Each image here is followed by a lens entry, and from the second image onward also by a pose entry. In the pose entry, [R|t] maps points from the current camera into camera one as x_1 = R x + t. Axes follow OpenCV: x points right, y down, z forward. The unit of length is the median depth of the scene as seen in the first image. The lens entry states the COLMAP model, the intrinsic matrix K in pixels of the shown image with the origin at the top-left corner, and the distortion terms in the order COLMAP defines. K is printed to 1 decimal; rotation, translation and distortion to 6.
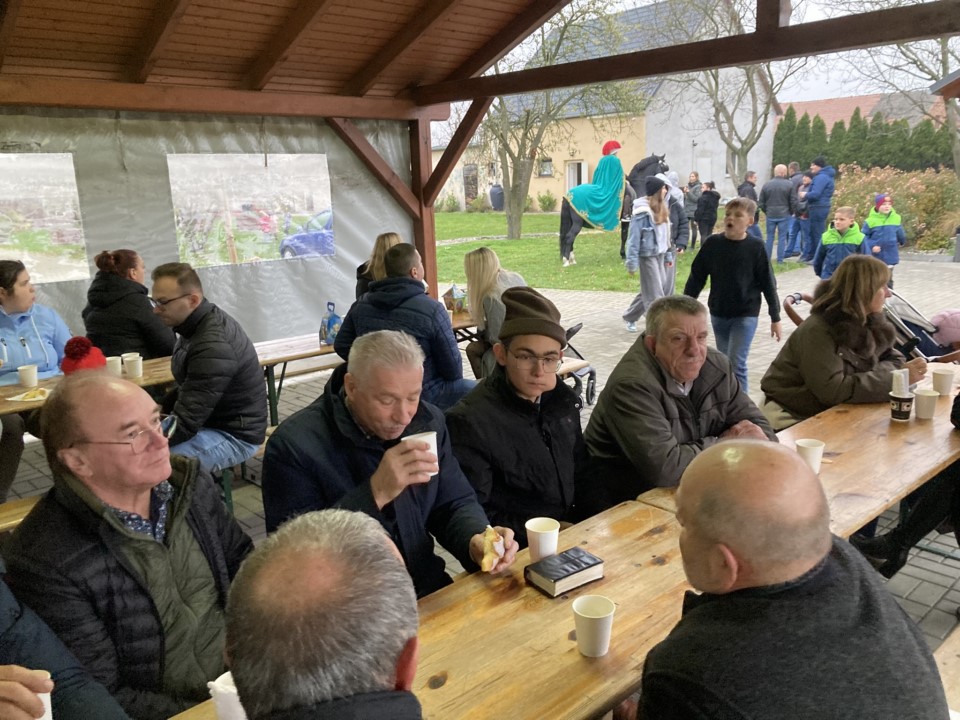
lens RADIAL K [[784.9, 0, 480.0], [0, 784.9, 360.0], [0, 0, 1]] dist [0.004308, -0.002036]
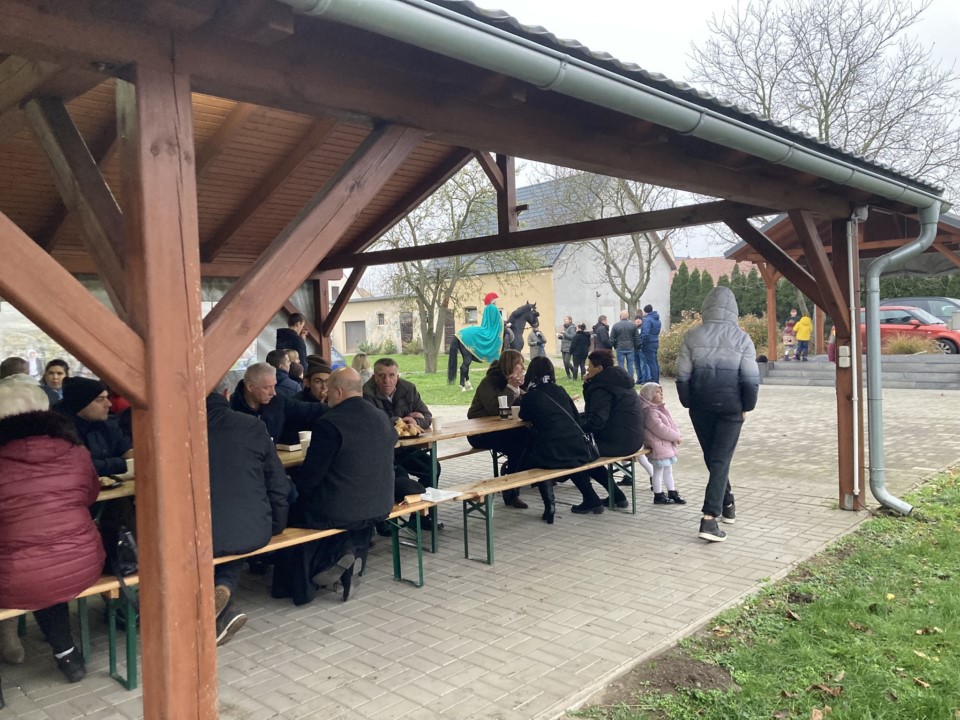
lens RADIAL K [[770.9, 0, 480.0], [0, 770.9, 360.0], [0, 0, 1]] dist [0.088502, -0.000953]
pose [[0.997994, -0.007188, 0.062897, 0.057990], [0.018604, 0.982963, -0.182859, 0.052381], [-0.060511, 0.183662, 0.981125, -0.192083]]
